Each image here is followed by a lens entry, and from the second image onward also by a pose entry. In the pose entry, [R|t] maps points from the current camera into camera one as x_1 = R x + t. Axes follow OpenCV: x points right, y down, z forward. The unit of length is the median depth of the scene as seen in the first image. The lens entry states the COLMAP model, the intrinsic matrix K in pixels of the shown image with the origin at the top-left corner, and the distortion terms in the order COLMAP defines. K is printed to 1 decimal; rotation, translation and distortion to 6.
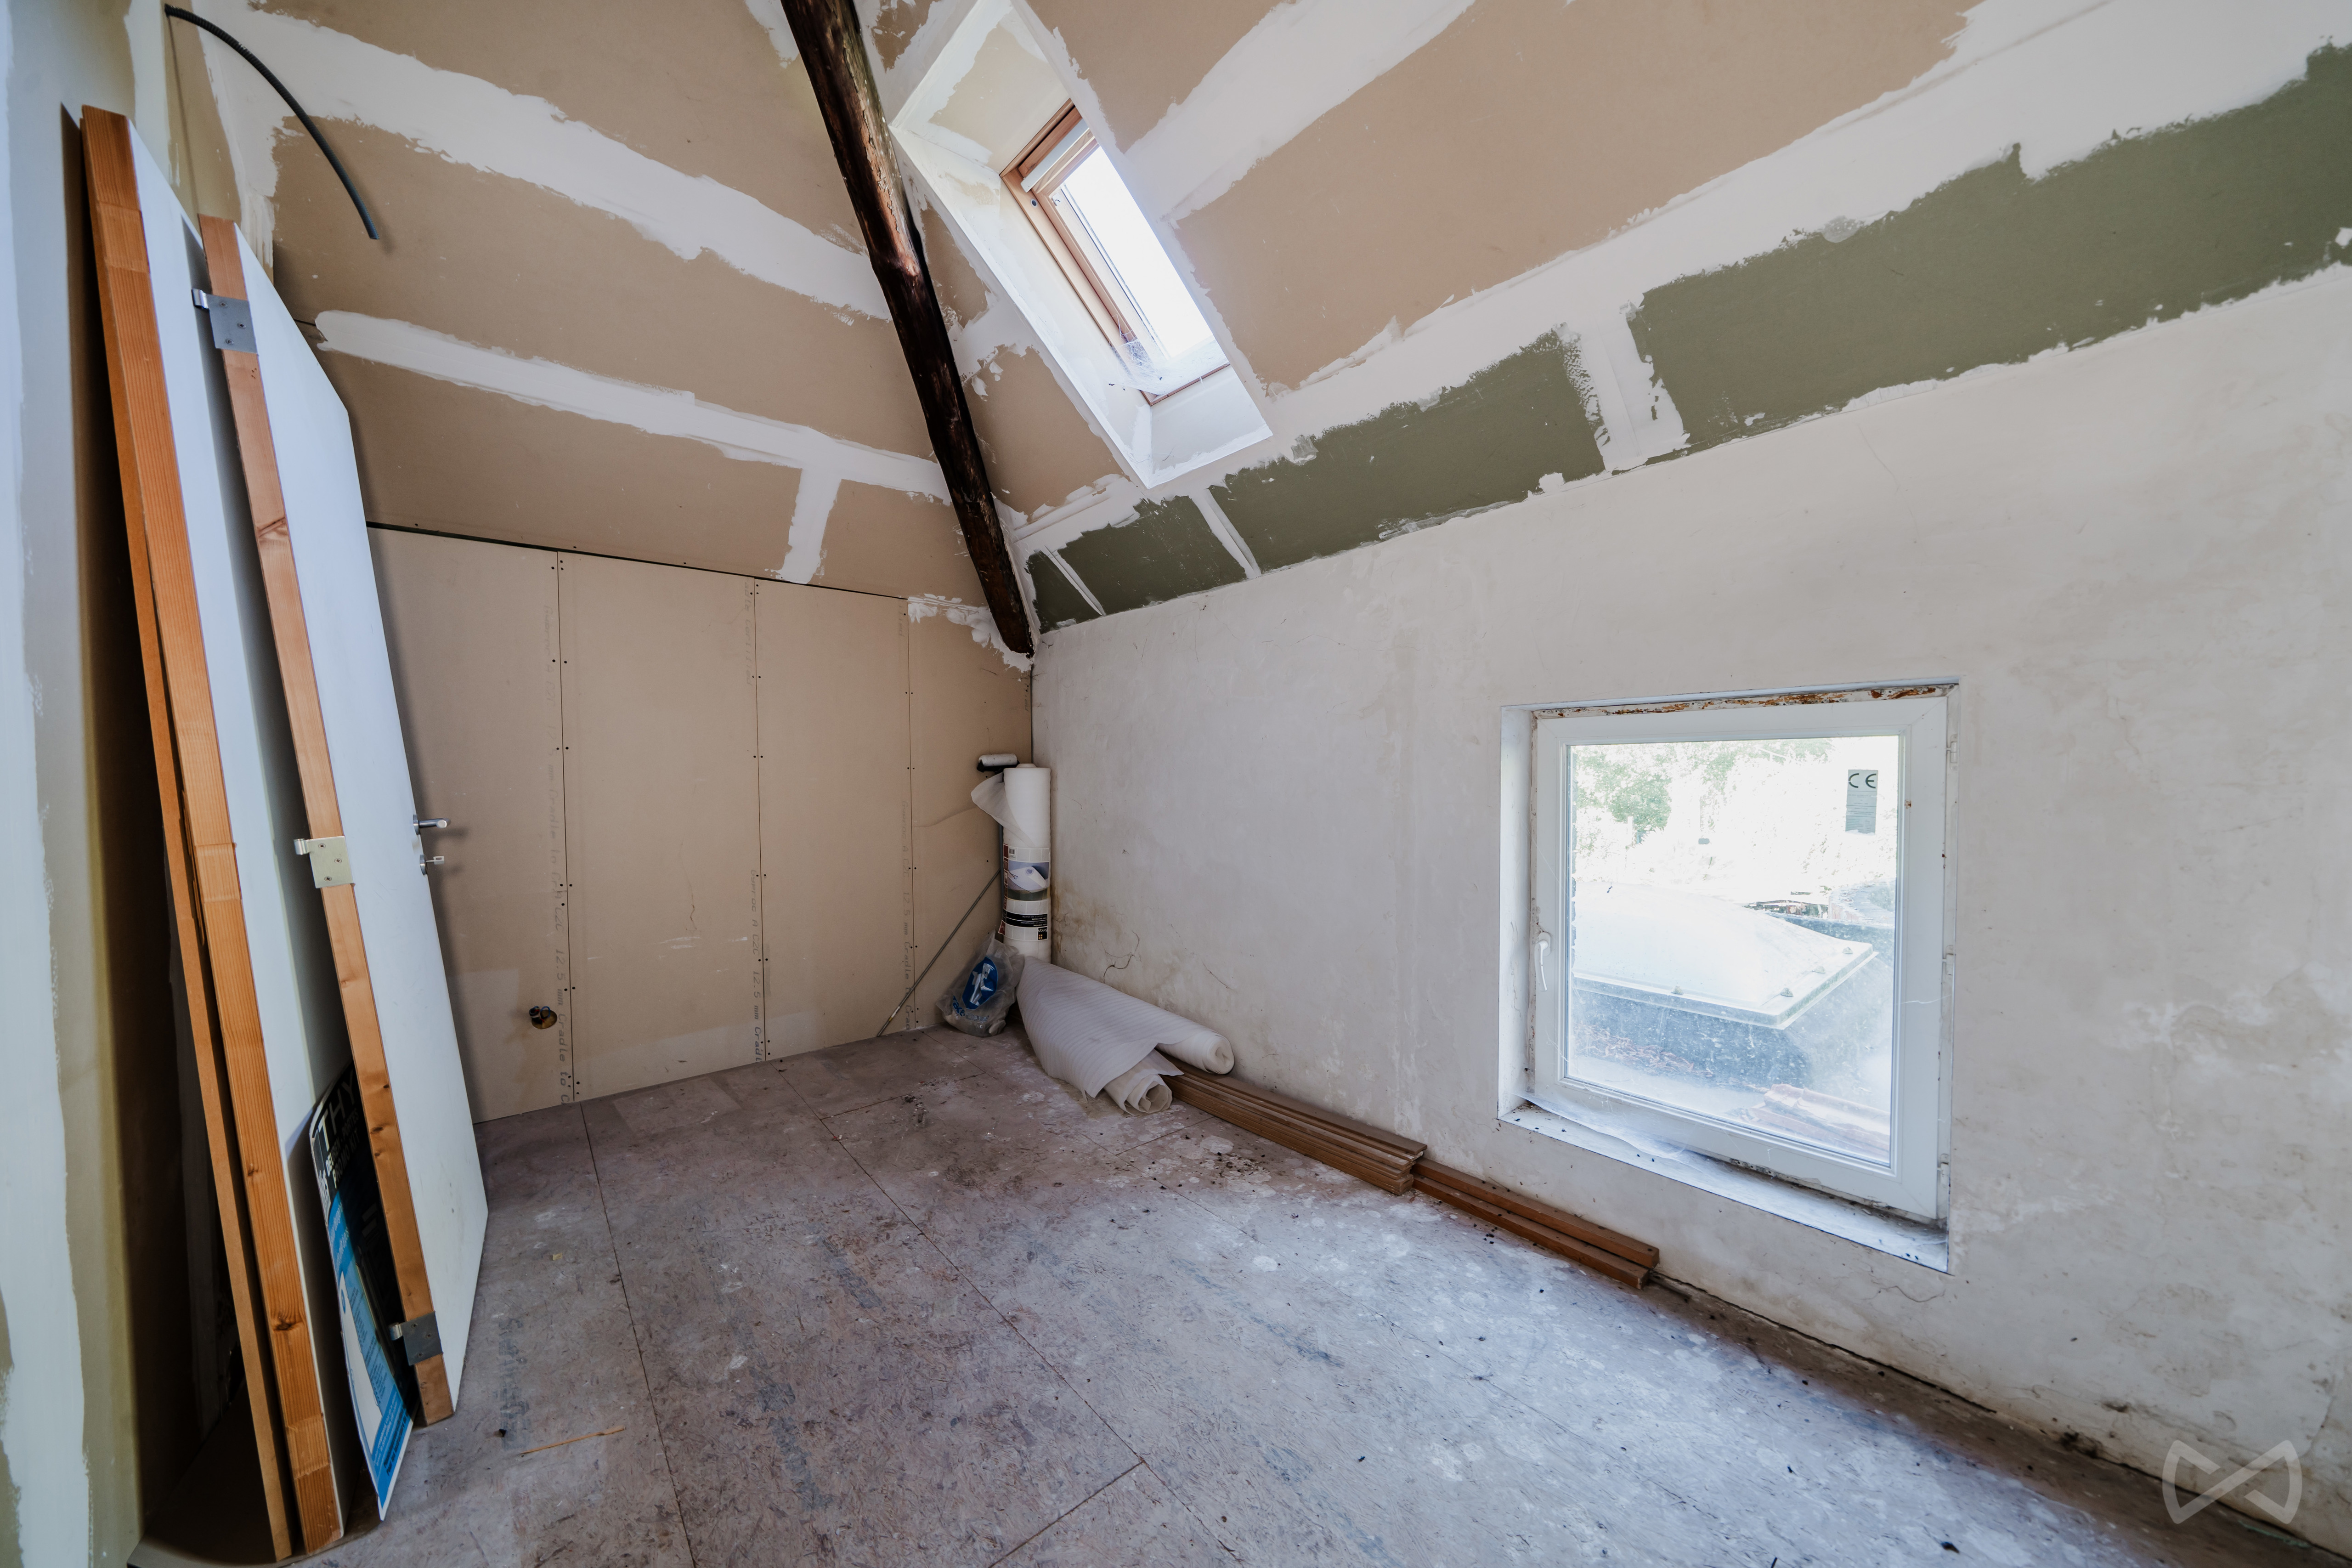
lens RADIAL K [[805.4, 0, 1181.5], [0, 805.4, 781.2], [0, 0, 1]] dist [-0.001220, -0.000199]
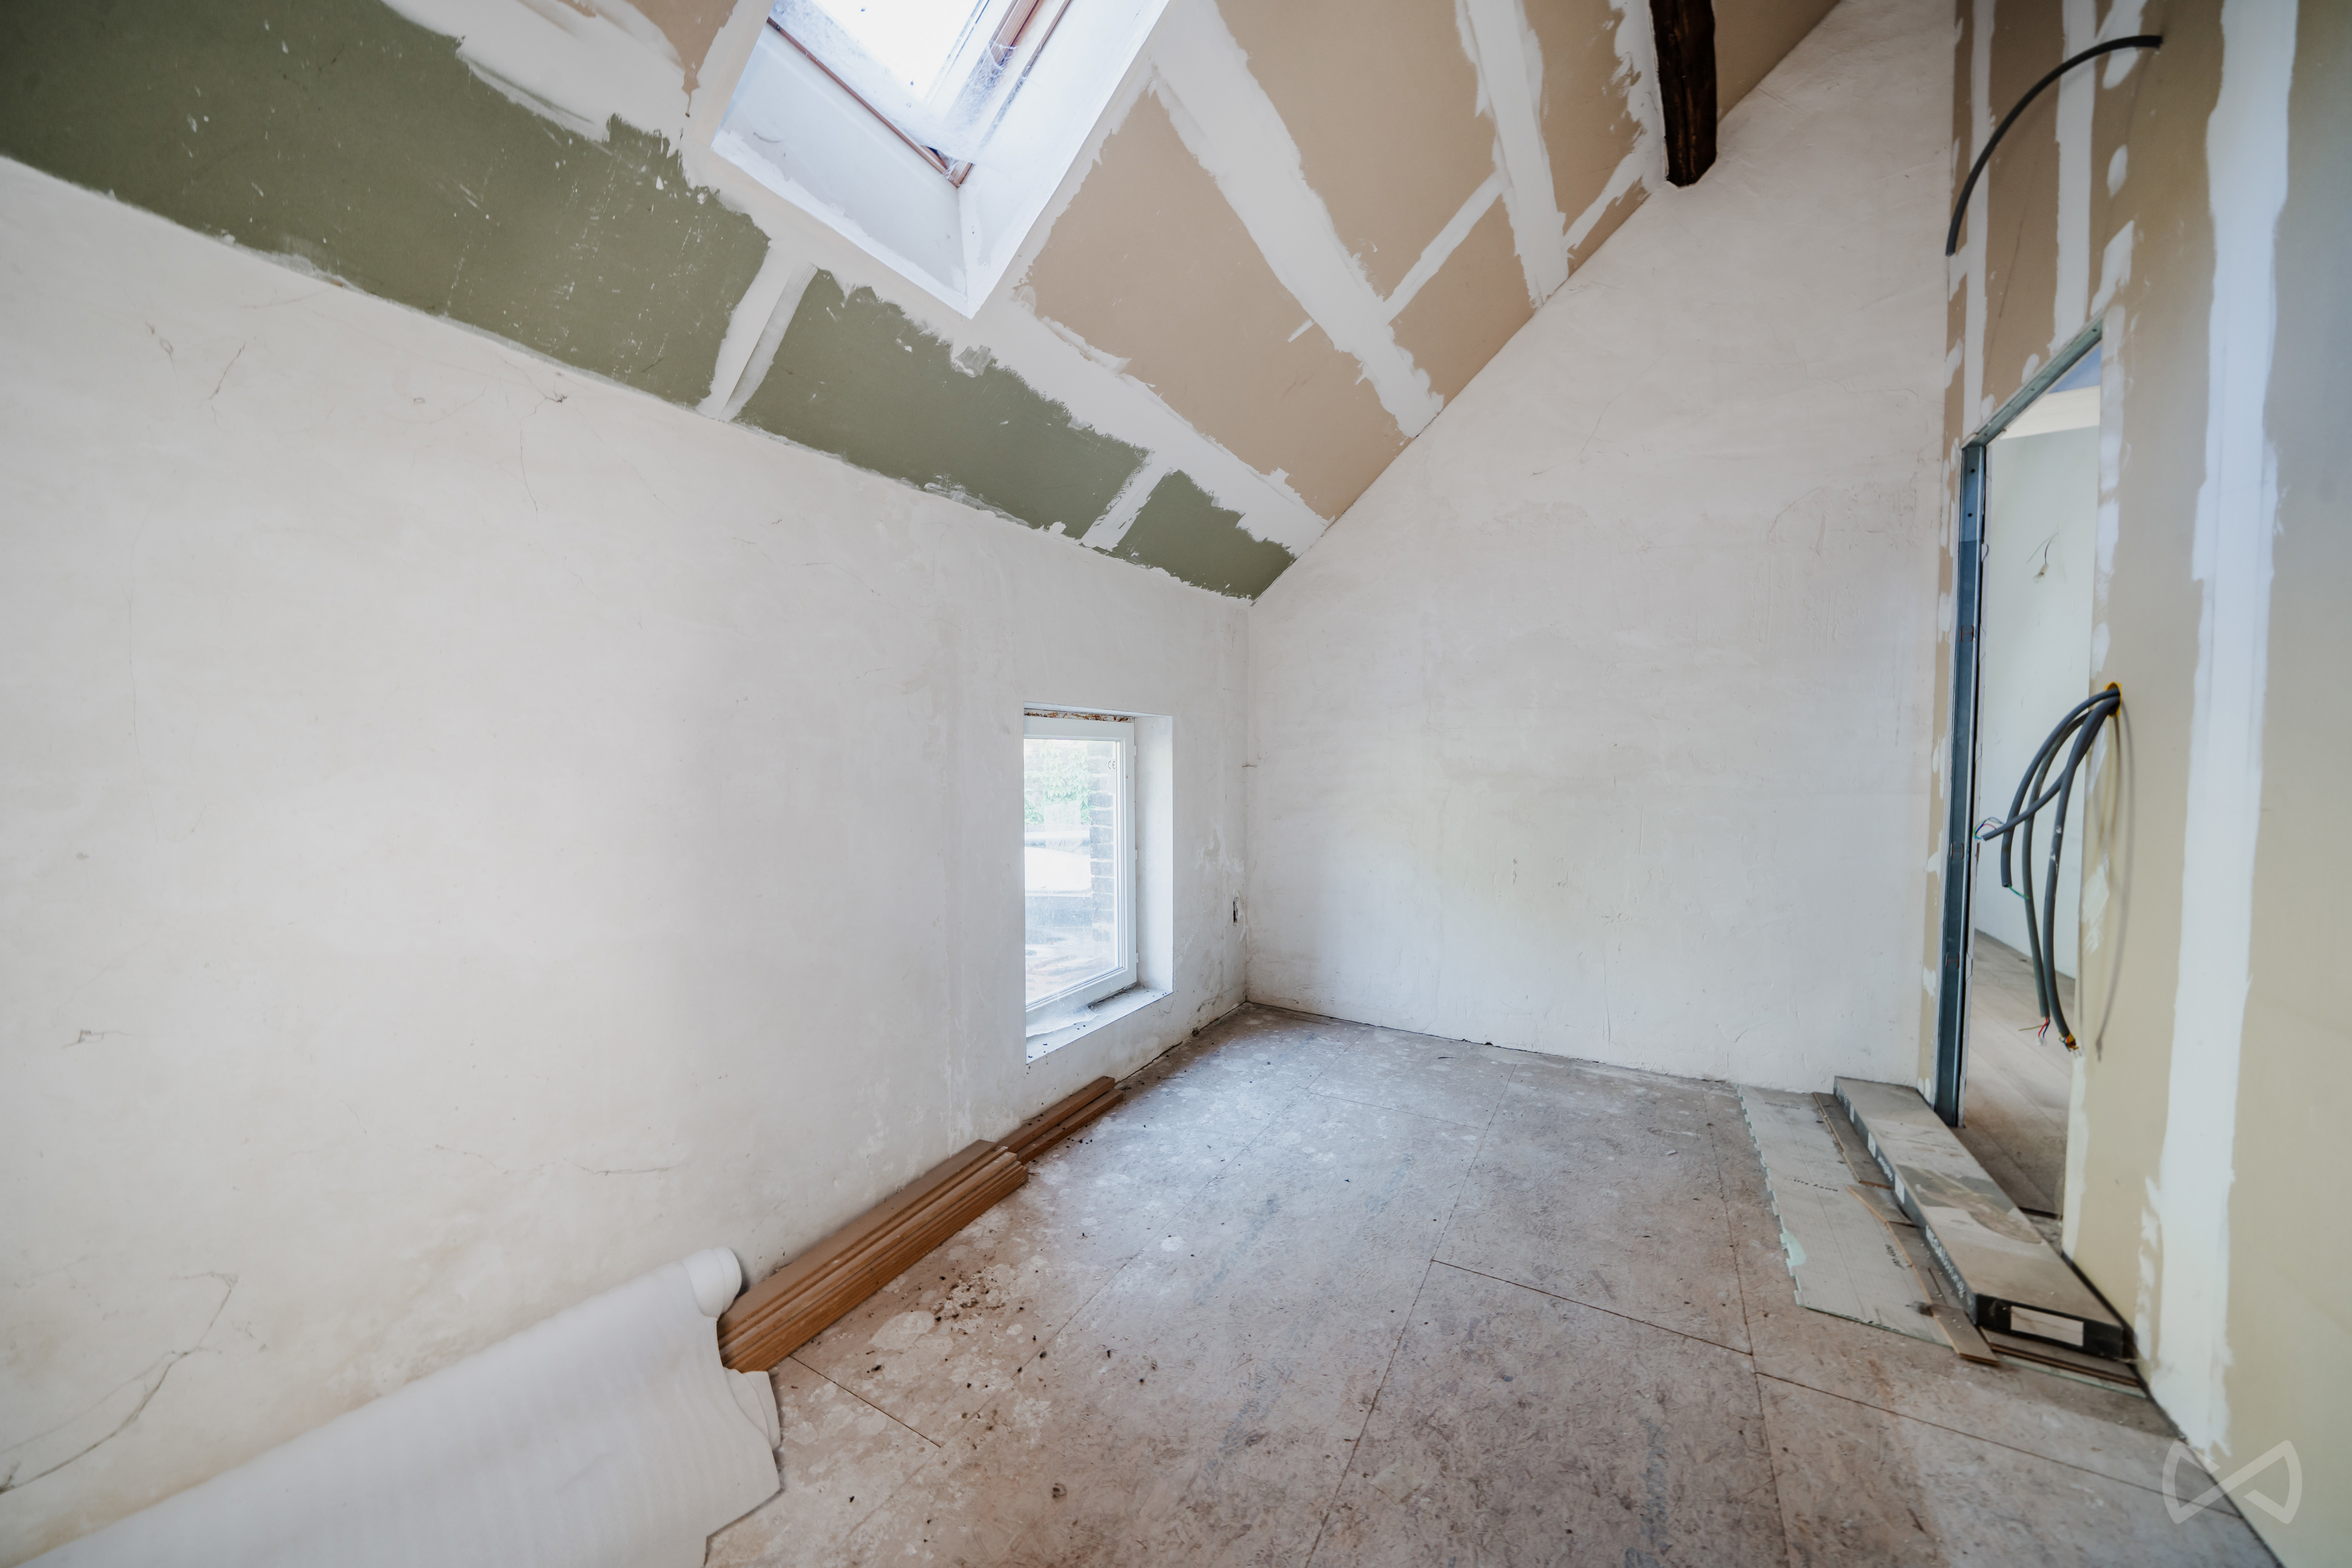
lens RADIAL K [[805.4, 0, 1182.2], [0, 805.4, 783.2], [0, 0, 1]] dist [-0.001220, -0.000199]
pose [[-0.339275, -0.022920, 0.940408, -0.828622], [0.013358, 0.999485, 0.029180, -0.009011], [-0.940592, 0.022462, -0.338794, 1.303025]]
